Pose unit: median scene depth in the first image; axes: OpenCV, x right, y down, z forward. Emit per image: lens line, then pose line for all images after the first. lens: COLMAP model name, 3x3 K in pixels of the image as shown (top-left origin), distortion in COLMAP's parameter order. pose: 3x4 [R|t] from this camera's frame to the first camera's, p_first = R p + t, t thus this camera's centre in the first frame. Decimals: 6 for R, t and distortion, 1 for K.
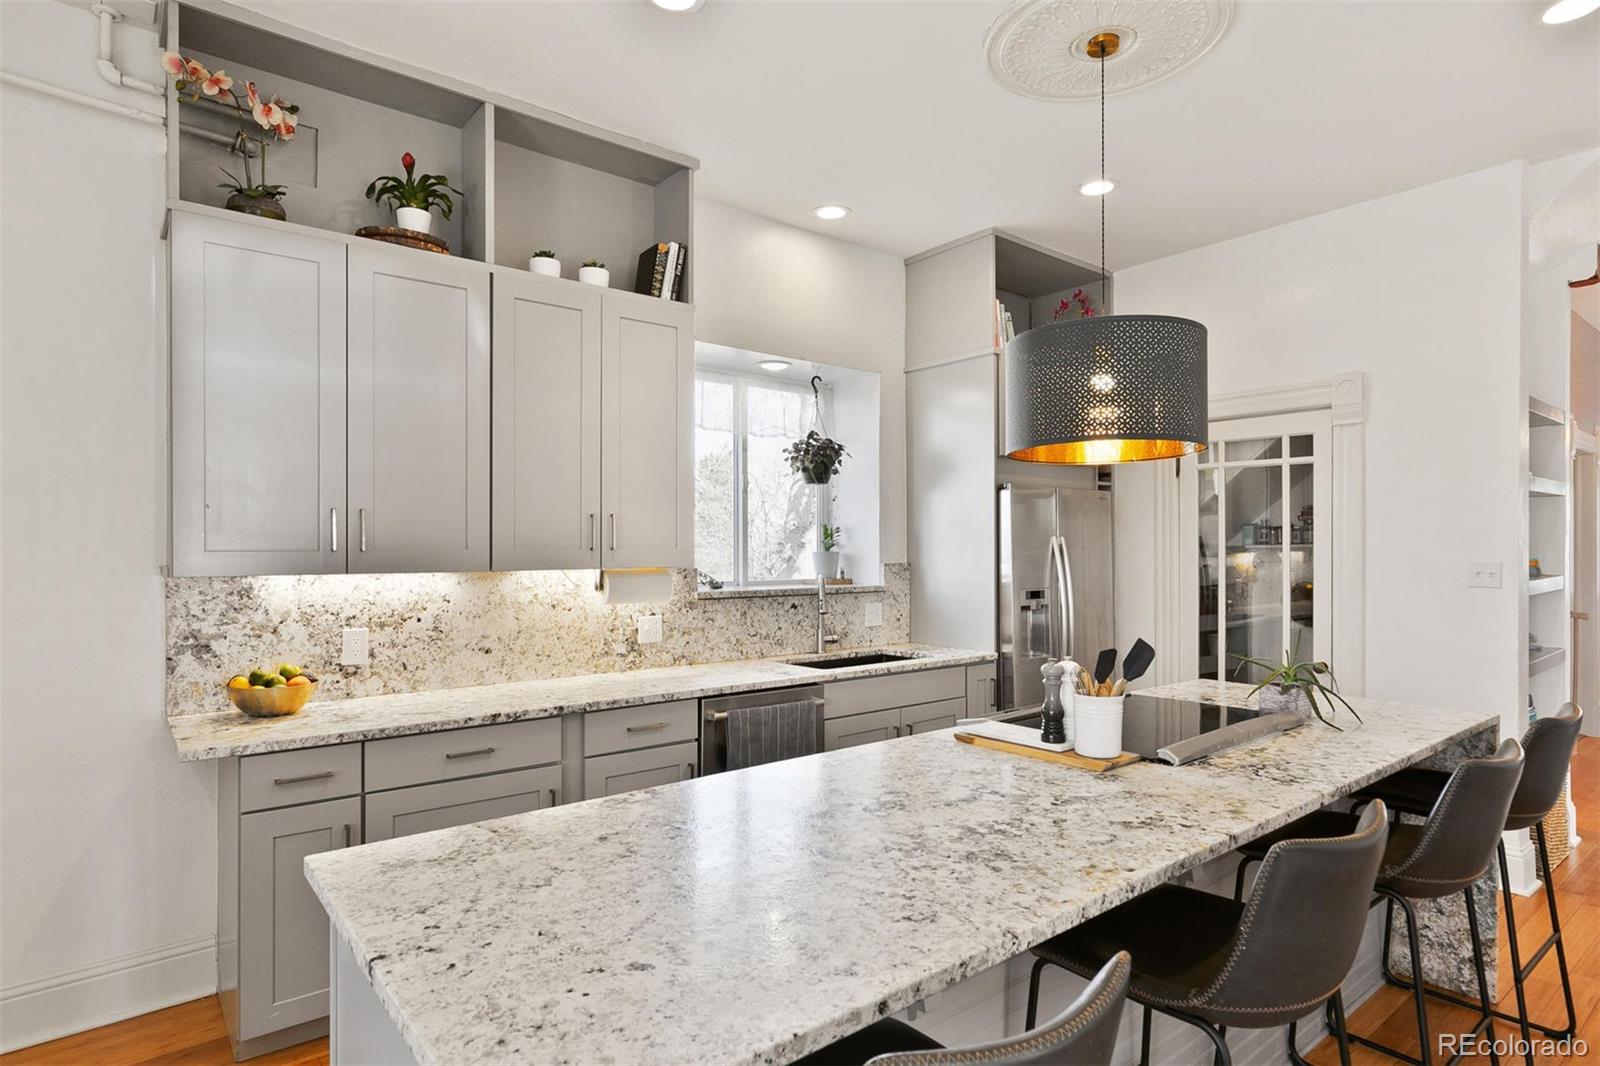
lens RADIAL K [[832.4, 0, 798.4], [0, 832.4, 548.7], [0, 0, 1]] dist [0.000448, 0.000094]
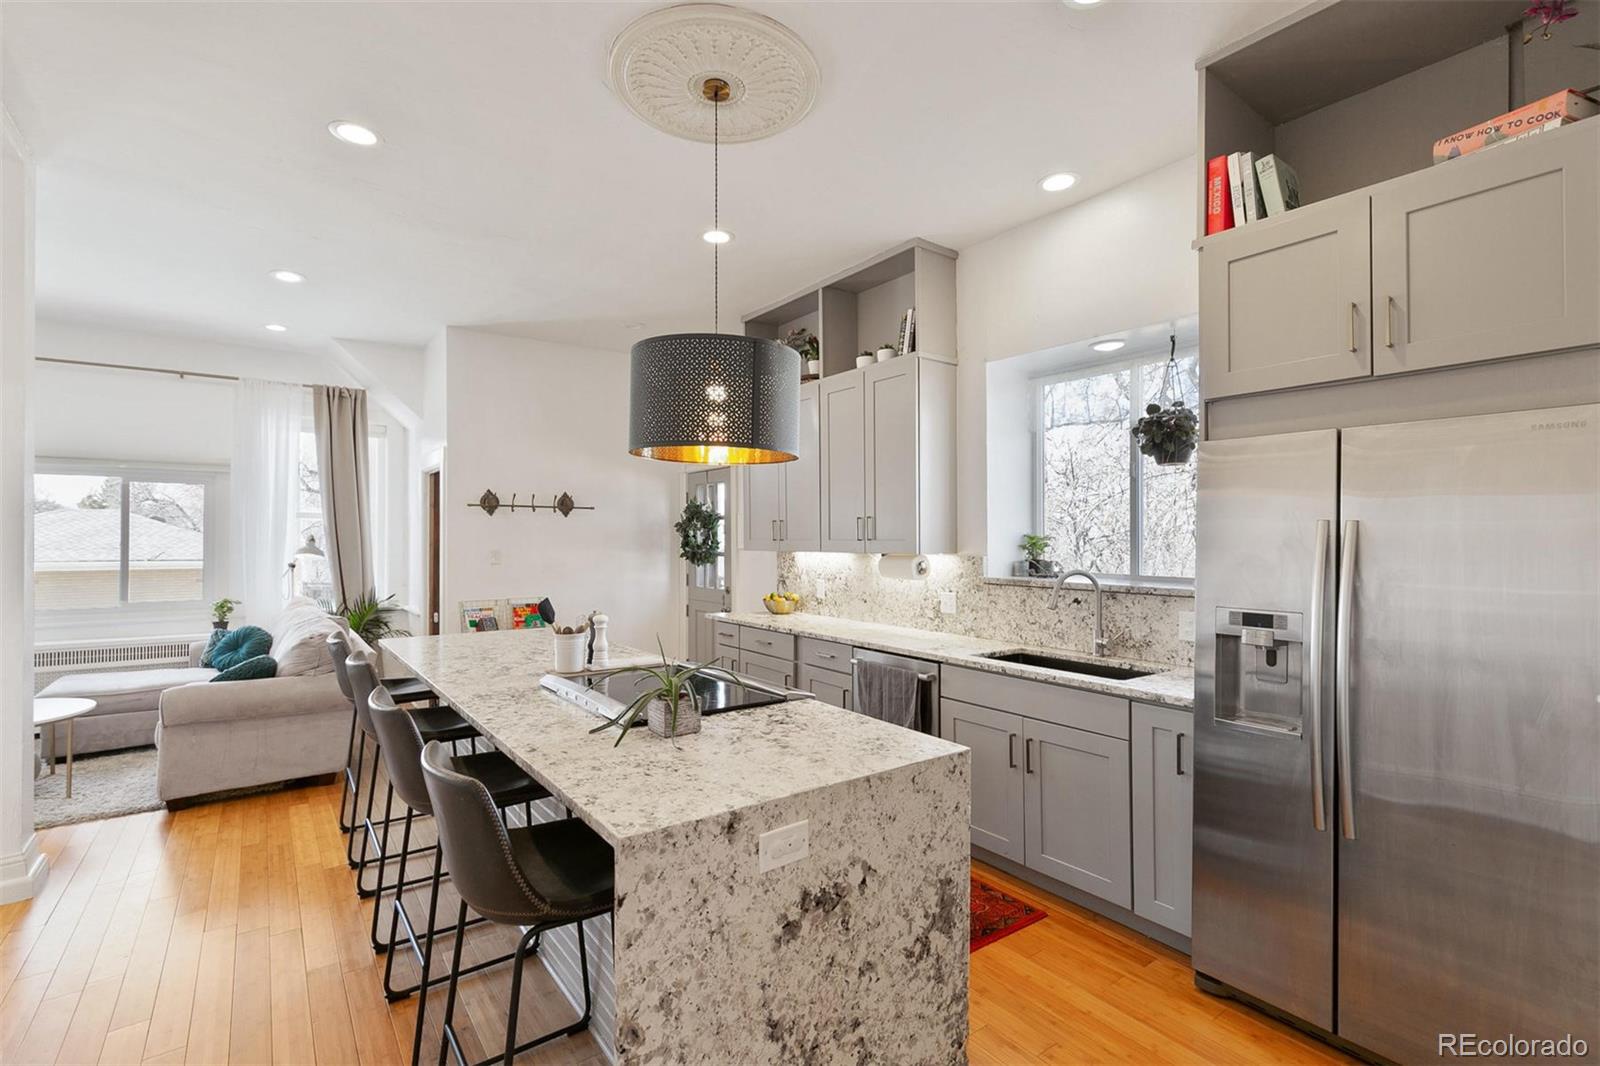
lens RADIAL K [[737.7, 0, 797.1], [0, 737.7, 541.3], [0, 0, 1]] dist [0.002135, 0.000448]
pose [[-0.040055, 0.005869, -0.999180, 0.959258], [0.000549, 0.999983, 0.005852, -0.004558], [0.999197, -0.000314, -0.040057, 0.806954]]
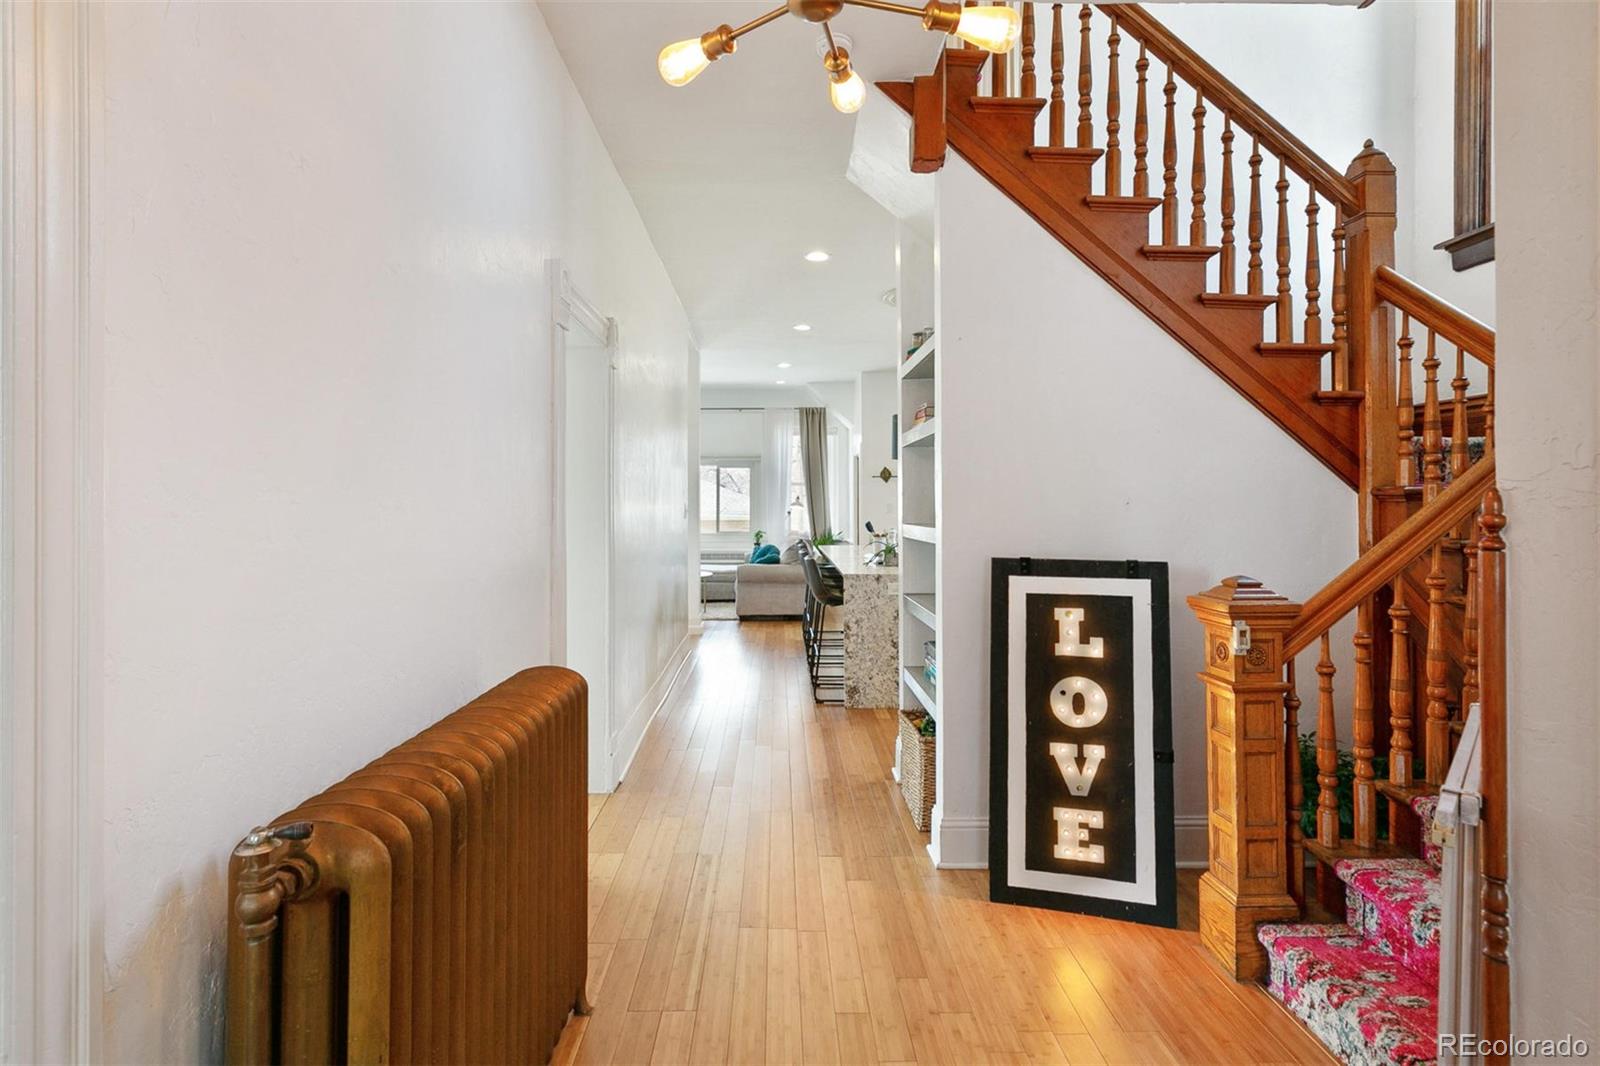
lens RADIAL K [[737.7, 0, 797.1], [0, 737.7, 541.3], [0, 0, 1]] dist [0.002135, 0.000448]
pose [[-0.601330, 0.050005, -0.797435, 2.960844], [0.004529, 0.998237, 0.059181, 0.008649], [0.798988, 0.031976, -0.600496, 2.463185]]
